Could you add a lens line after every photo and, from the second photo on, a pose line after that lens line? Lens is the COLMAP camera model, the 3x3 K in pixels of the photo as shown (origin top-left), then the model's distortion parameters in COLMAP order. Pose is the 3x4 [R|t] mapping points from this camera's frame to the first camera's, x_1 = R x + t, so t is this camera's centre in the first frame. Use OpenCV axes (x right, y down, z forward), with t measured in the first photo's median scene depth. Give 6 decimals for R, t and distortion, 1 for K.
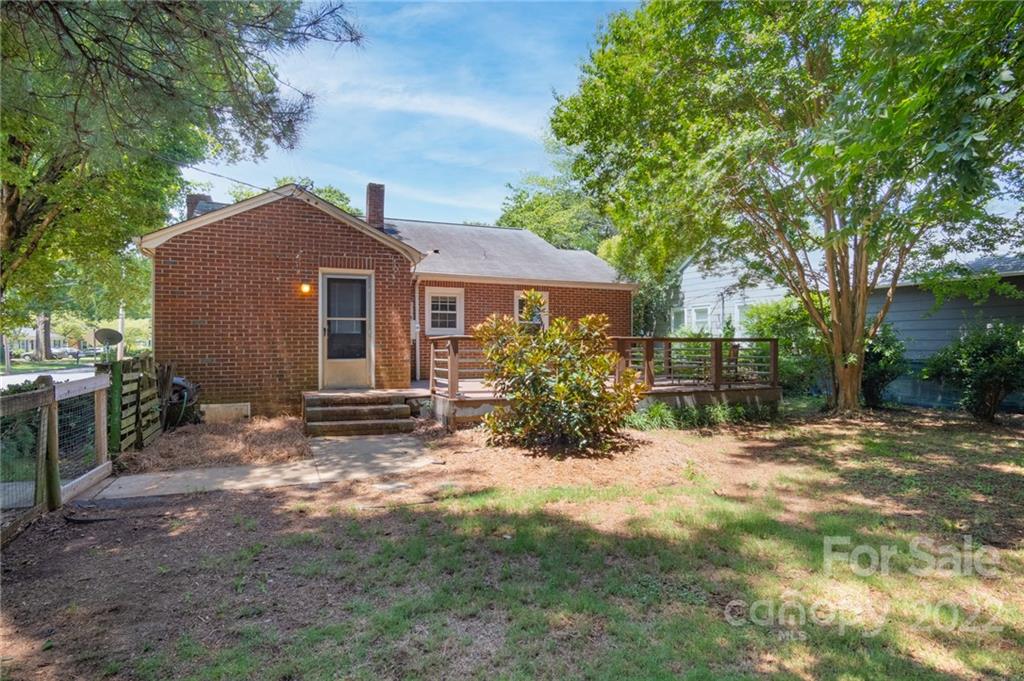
lens RADIAL K [[563.6, 0, 504.8], [0, 563.6, 342.8], [0, 0, 1]] dist [-0.031907, 0.002543]
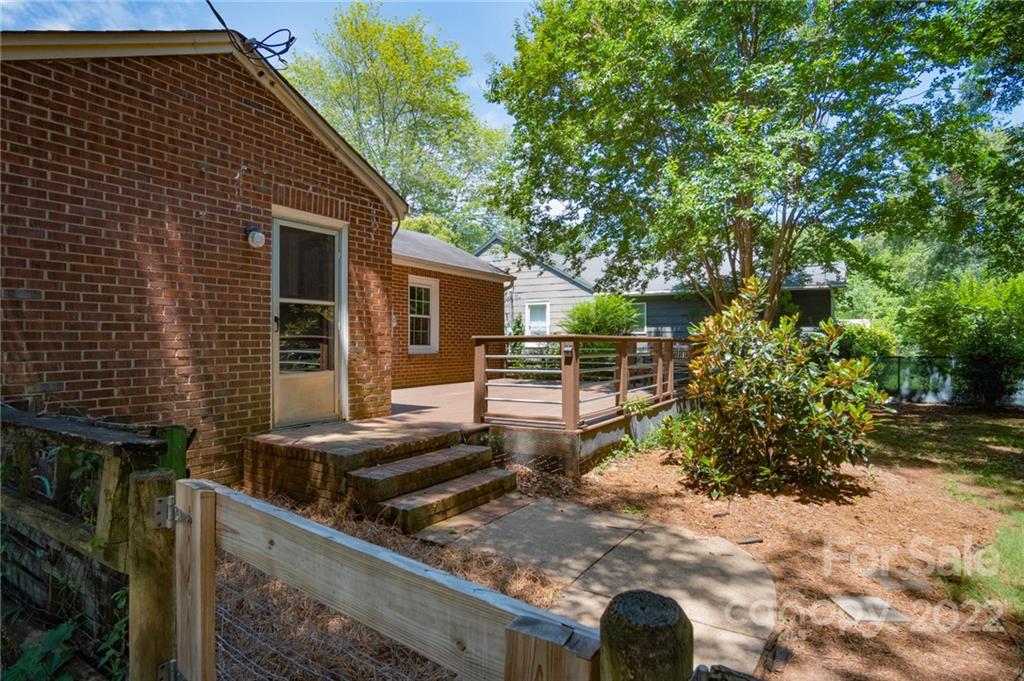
lens RADIAL K [[563.6, 0, 517.5], [0, 563.6, 341.6], [0, 0, 1]] dist [-0.031907, 0.002543]
pose [[0.804577, 0.002041, 0.593845, -0.457199], [-0.002926, 0.999996, 0.000527, -0.003260], [-0.593842, -0.002161, 0.804579, 0.427325]]
